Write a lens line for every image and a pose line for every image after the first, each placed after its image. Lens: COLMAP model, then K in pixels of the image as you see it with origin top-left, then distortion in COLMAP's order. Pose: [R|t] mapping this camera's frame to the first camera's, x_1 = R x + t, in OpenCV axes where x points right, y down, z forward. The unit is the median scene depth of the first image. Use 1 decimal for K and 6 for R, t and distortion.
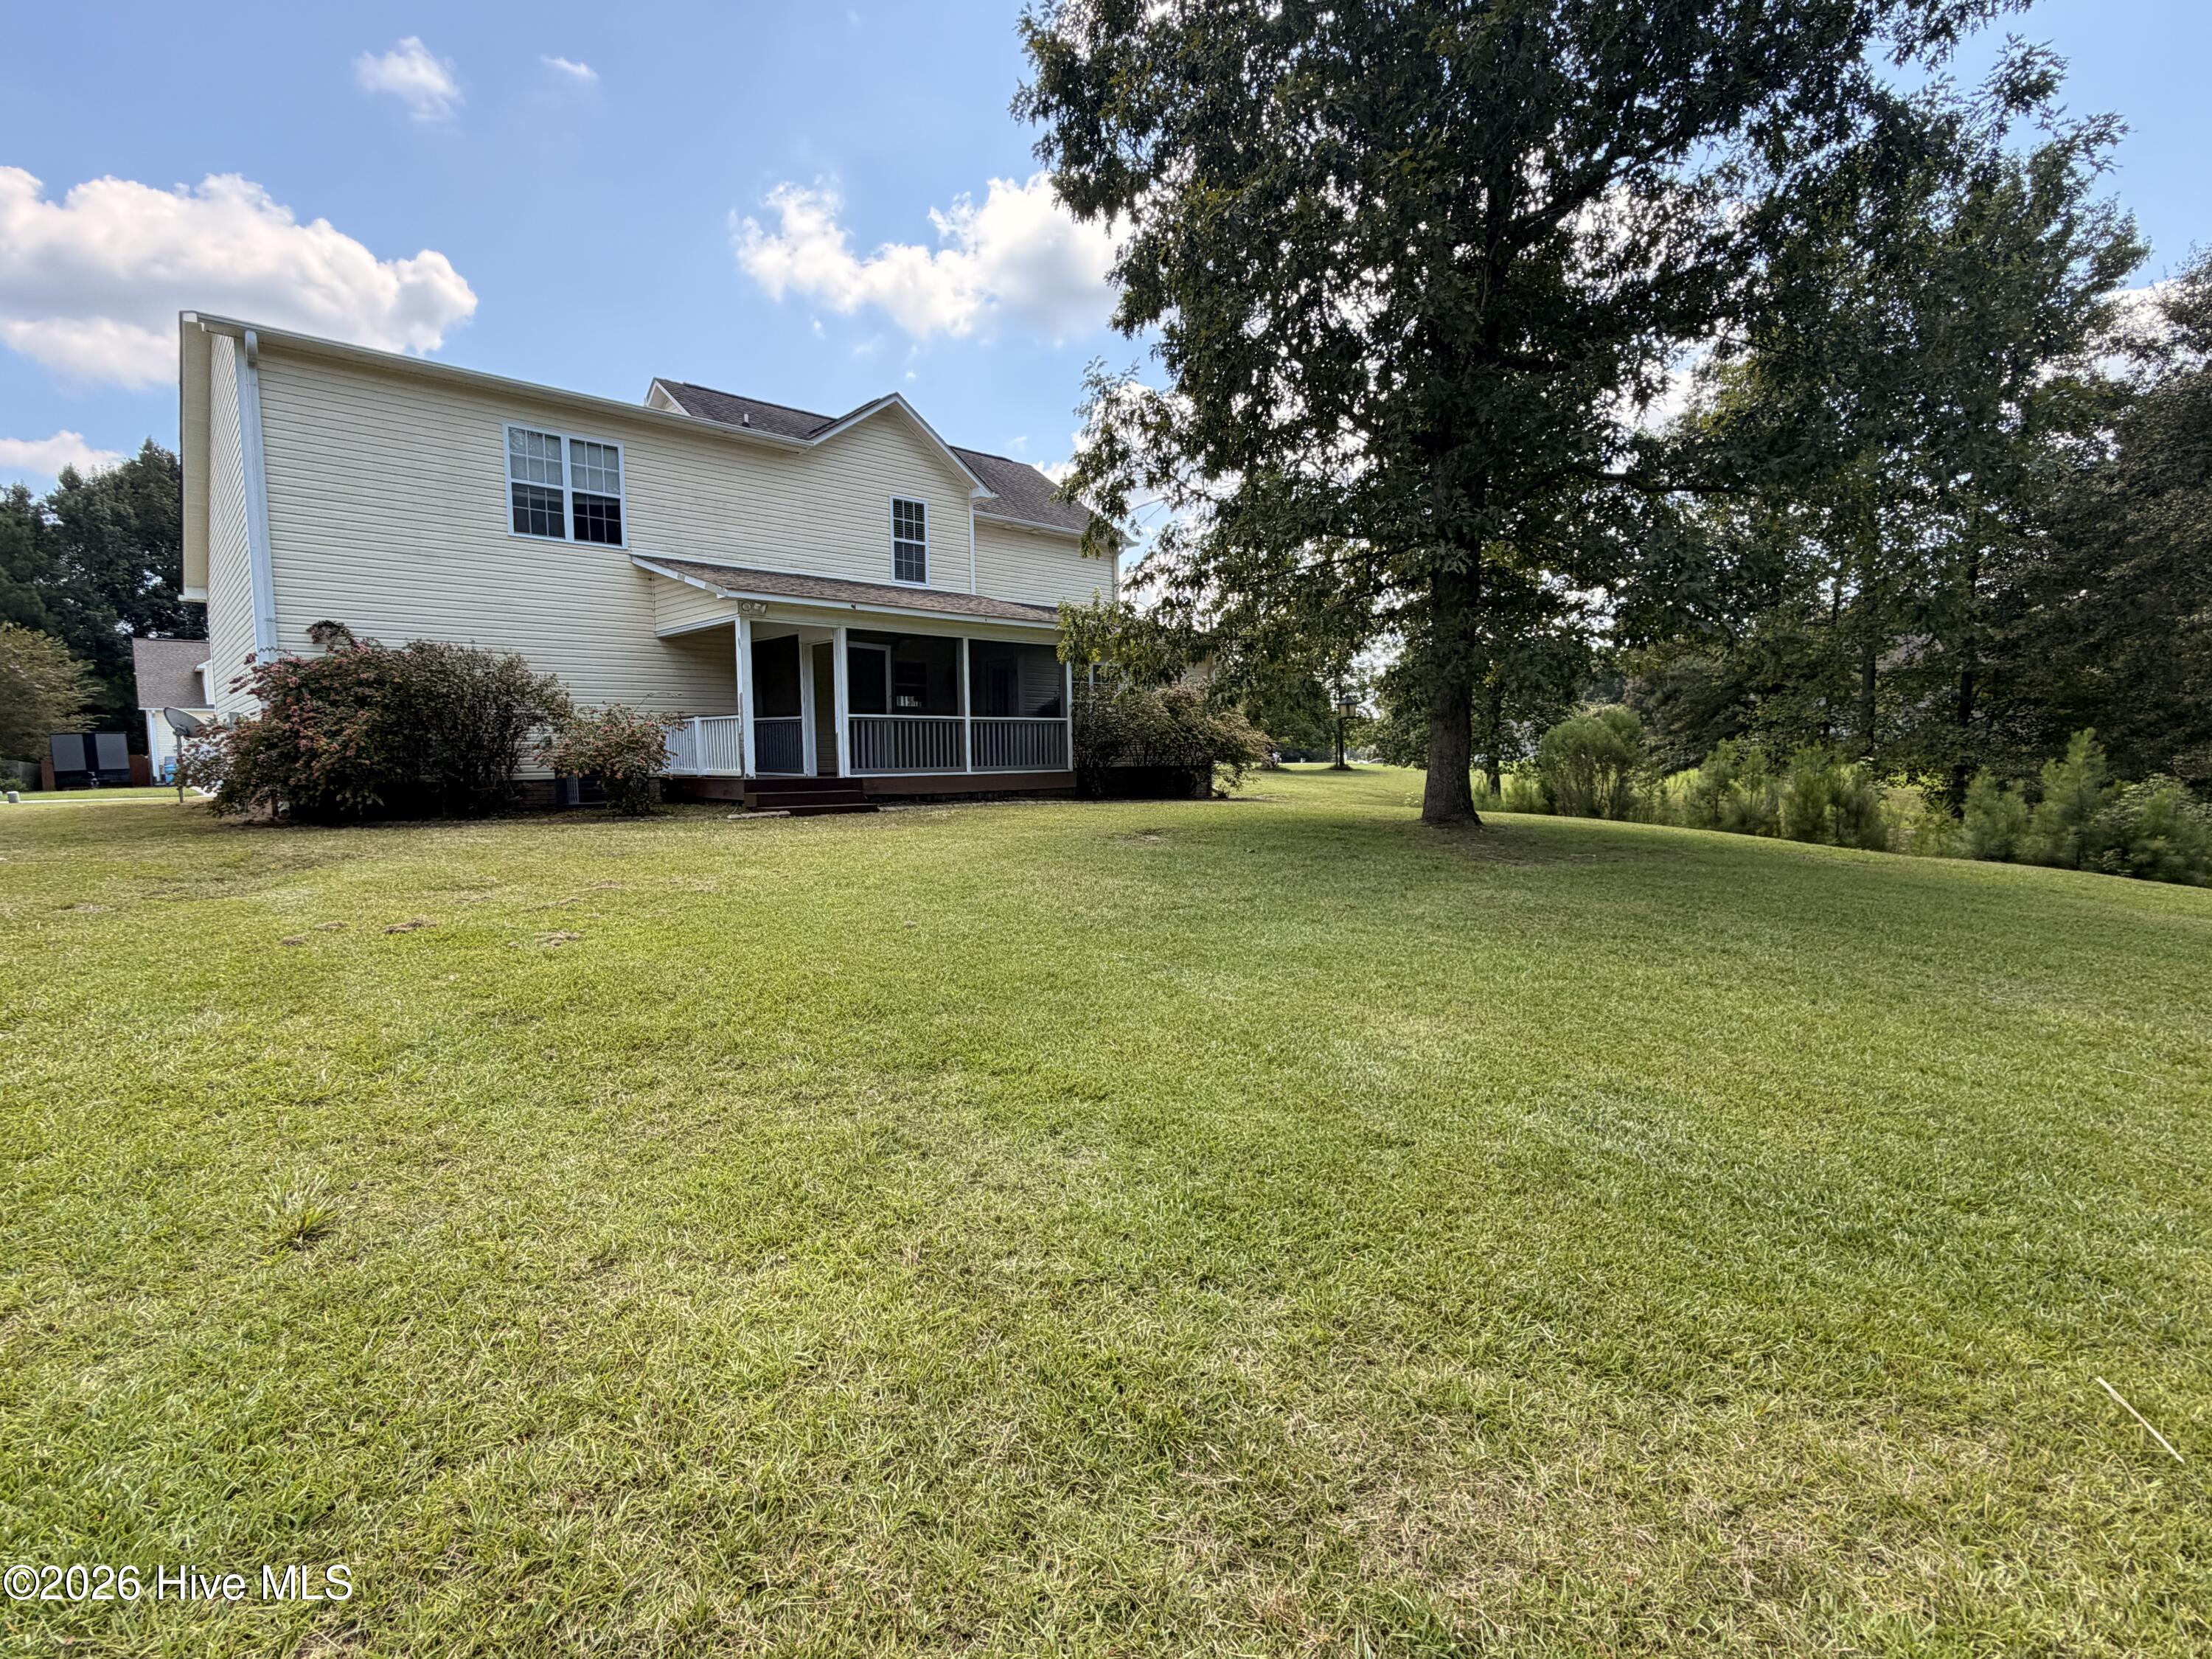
lens RADIAL K [[1028.7, 0, 1106.0], [0, 1028.7, 829.5], [0, 0, 1]] dist [0.003121, -0.000918]
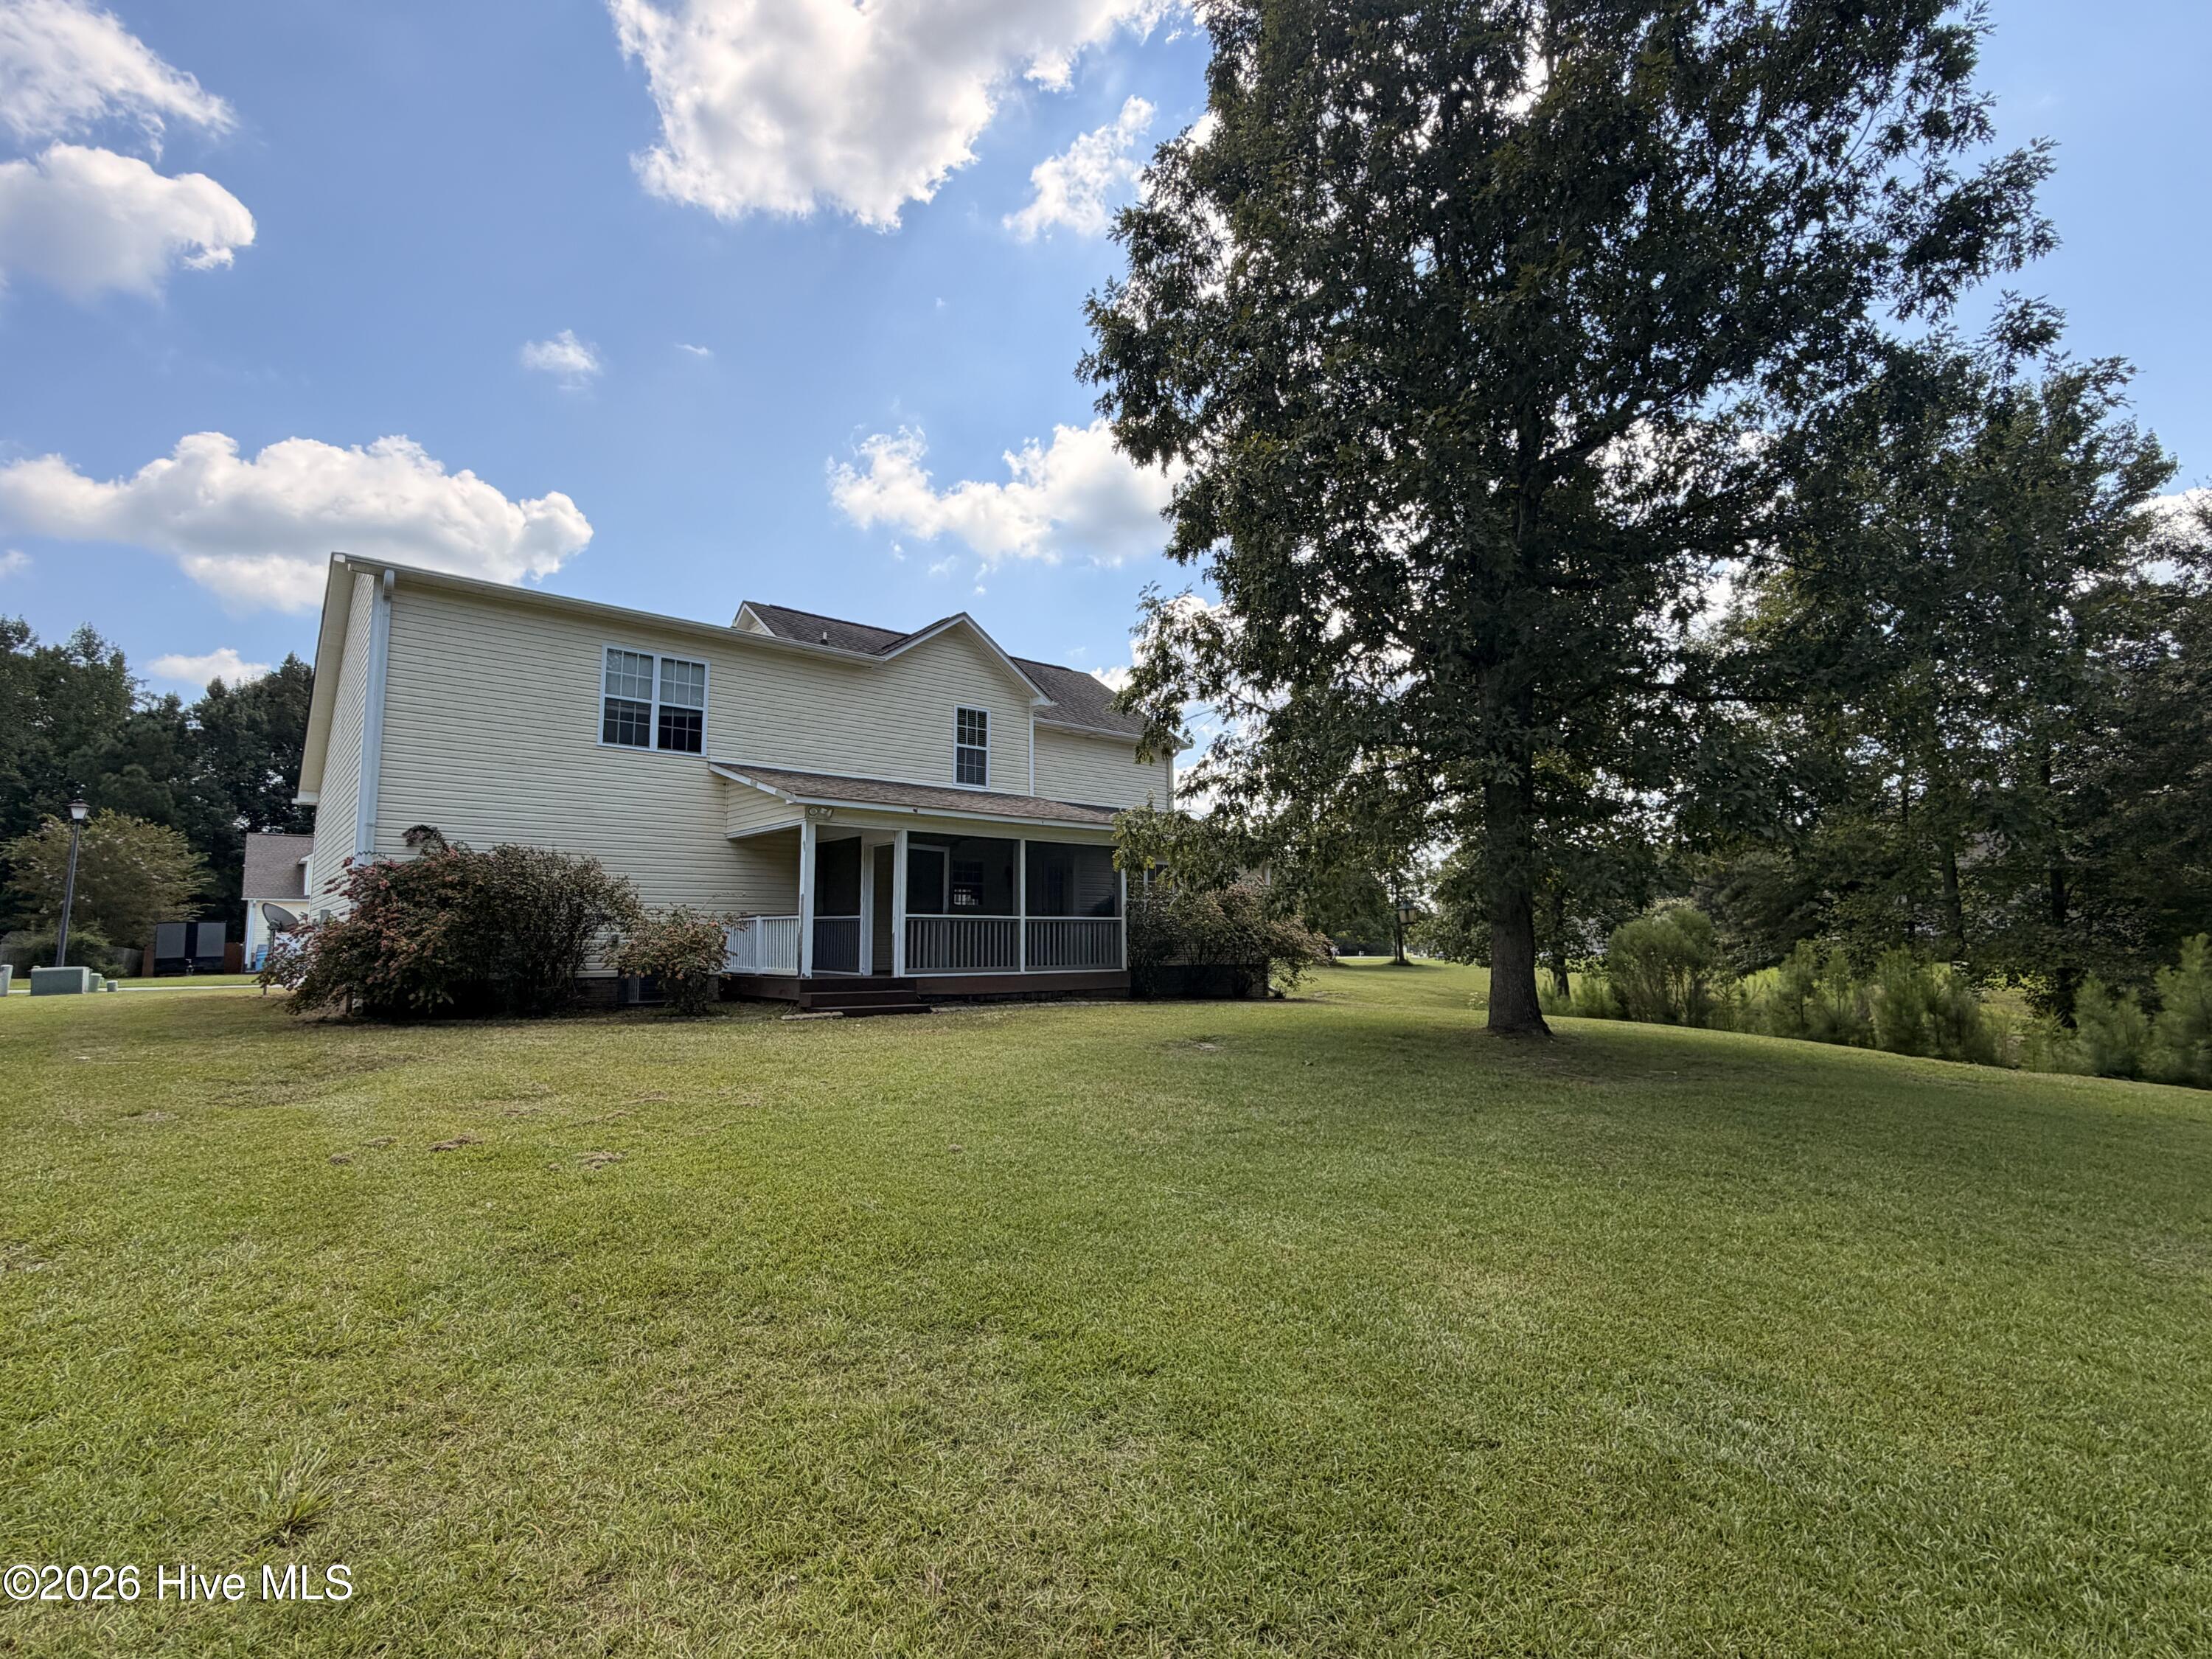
lens RADIAL K [[1027.3, 0, 1106.0], [0, 1027.3, 829.5], [0, 0, 1]] dist [0.003070, -0.000534]
pose [[0.998543, 0.001033, -0.053945, 0.001360], [-0.010864, 0.983190, -0.182261, -0.013167], [0.052850, 0.182582, 0.981769, 0.001792]]
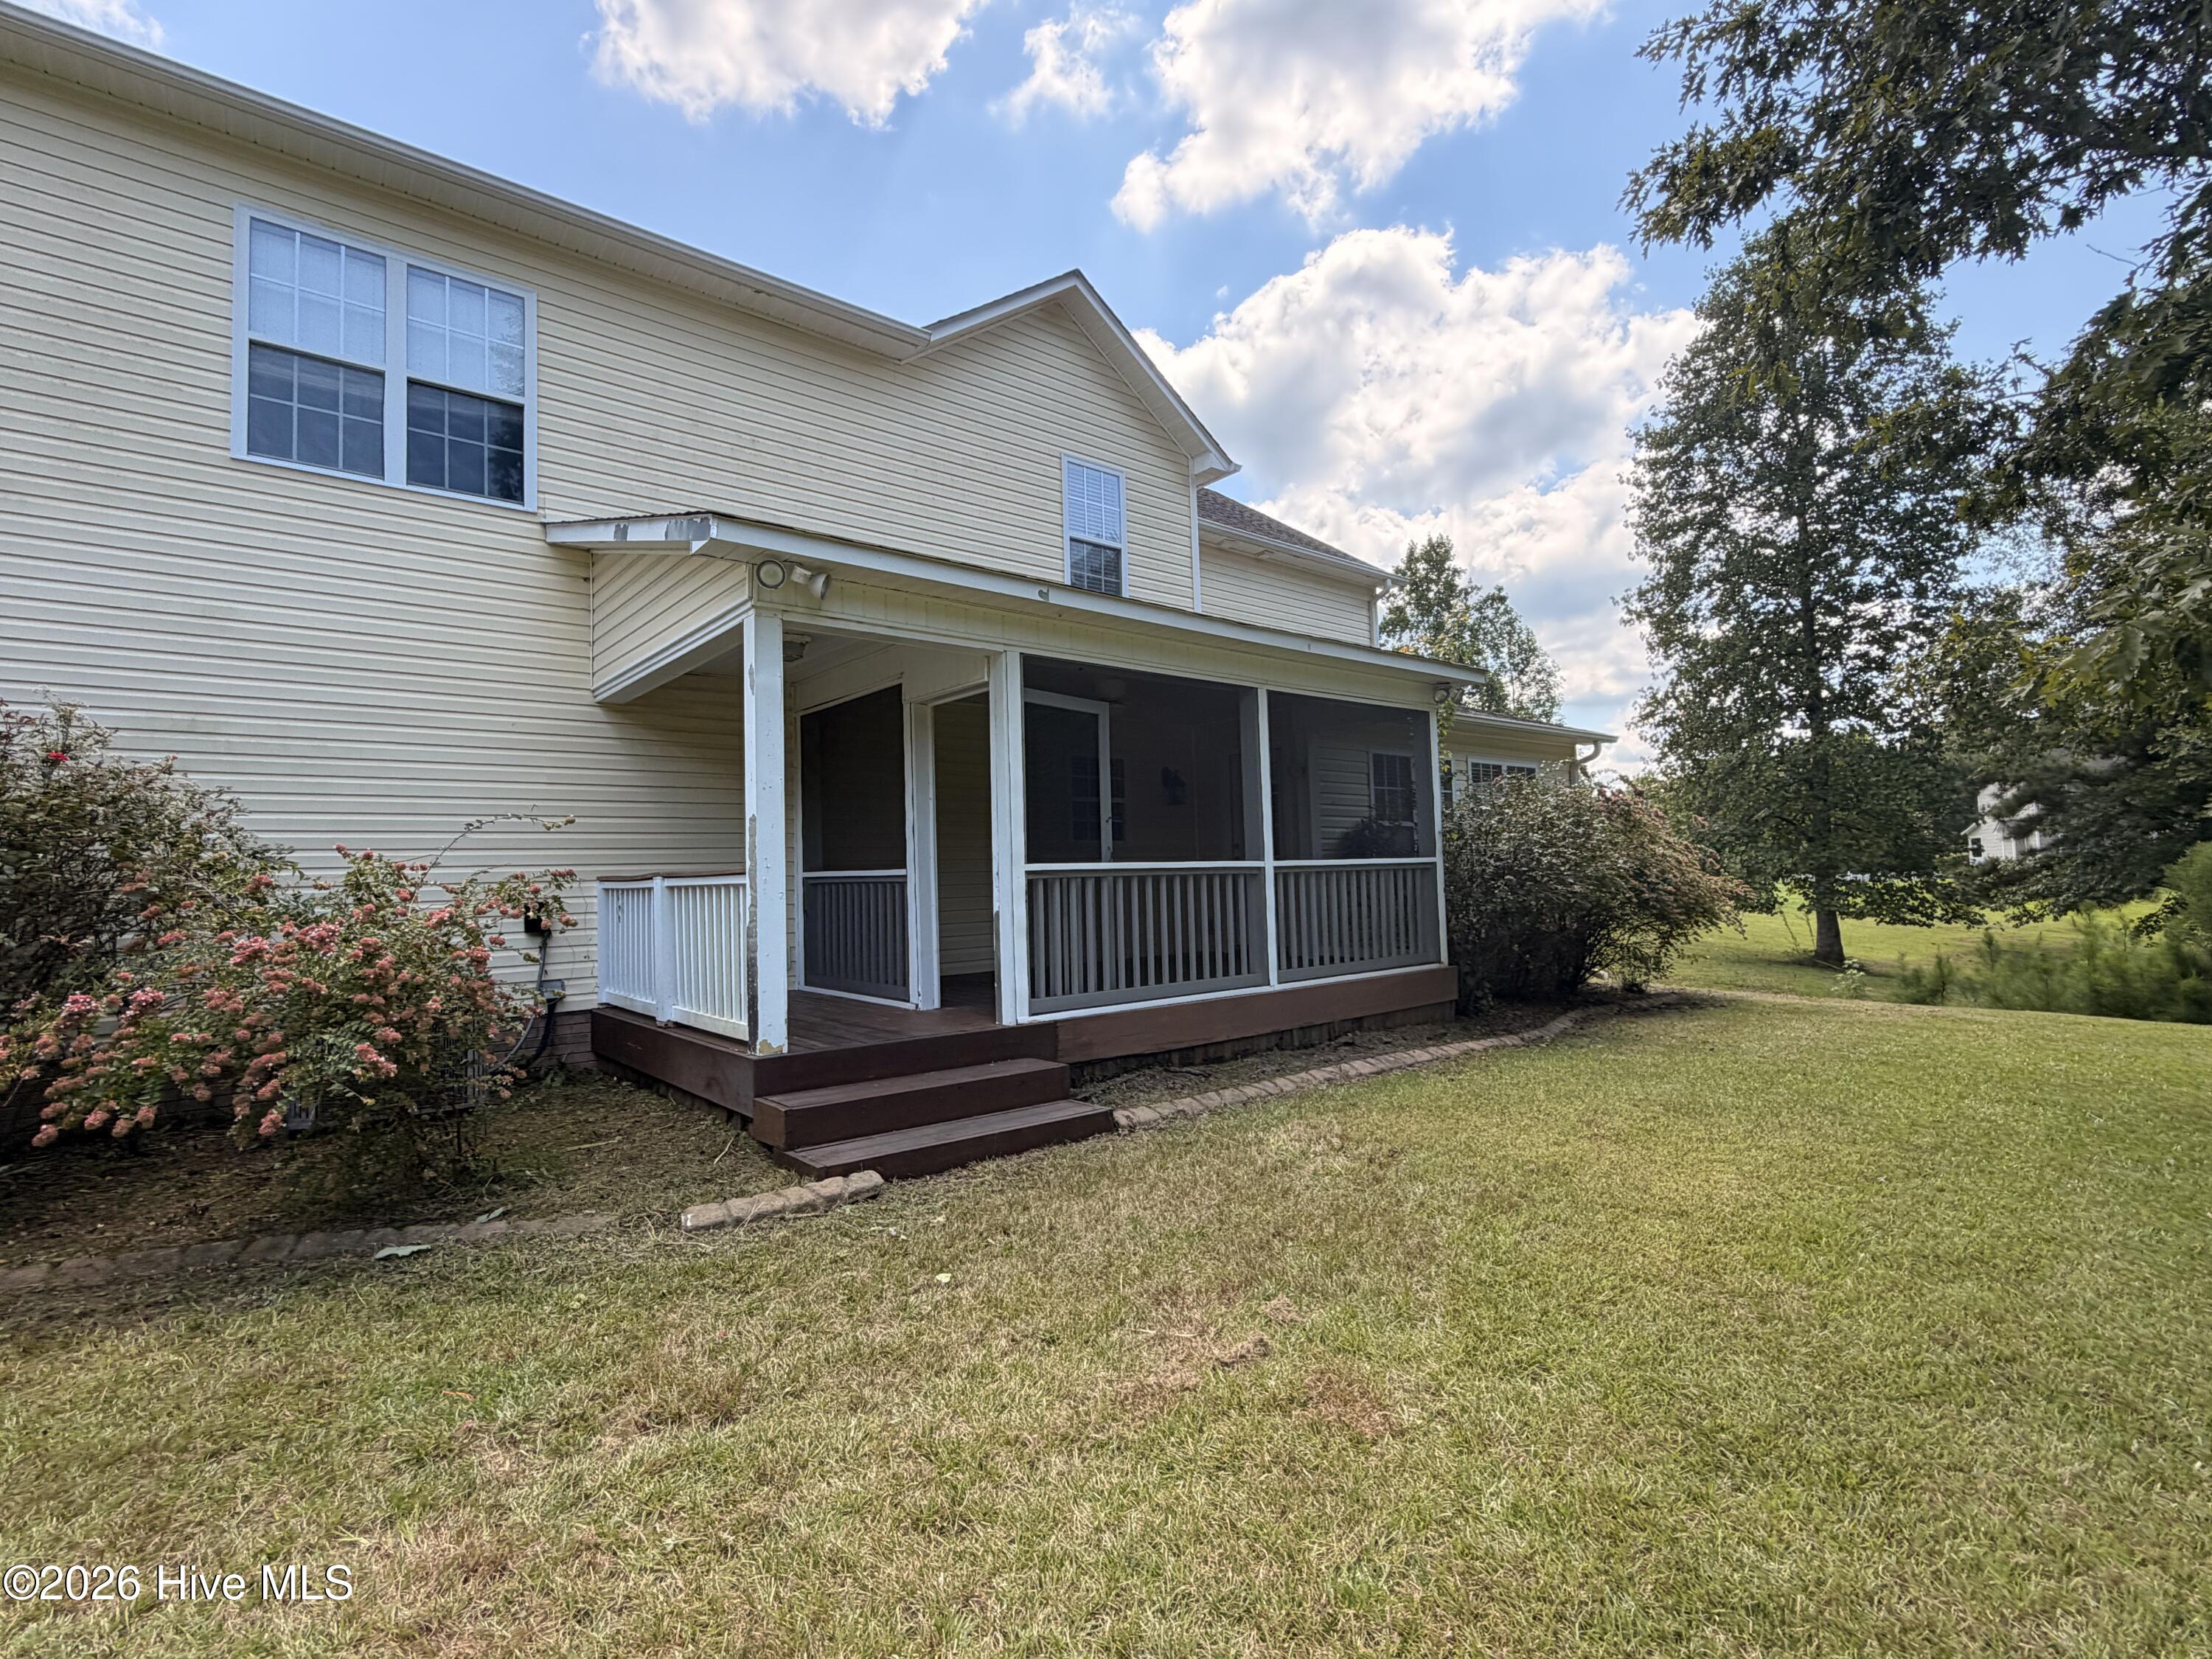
lens RADIAL K [[1027.3, 0, 1106.0], [0, 1027.3, 829.5], [0, 0, 1]] dist [0.003070, -0.000534]
pose [[0.997989, -0.018629, -0.060595, -0.214864], [0.011480, 0.993154, -0.116246, -0.087098], [0.062346, 0.115317, 0.991370, 0.666913]]
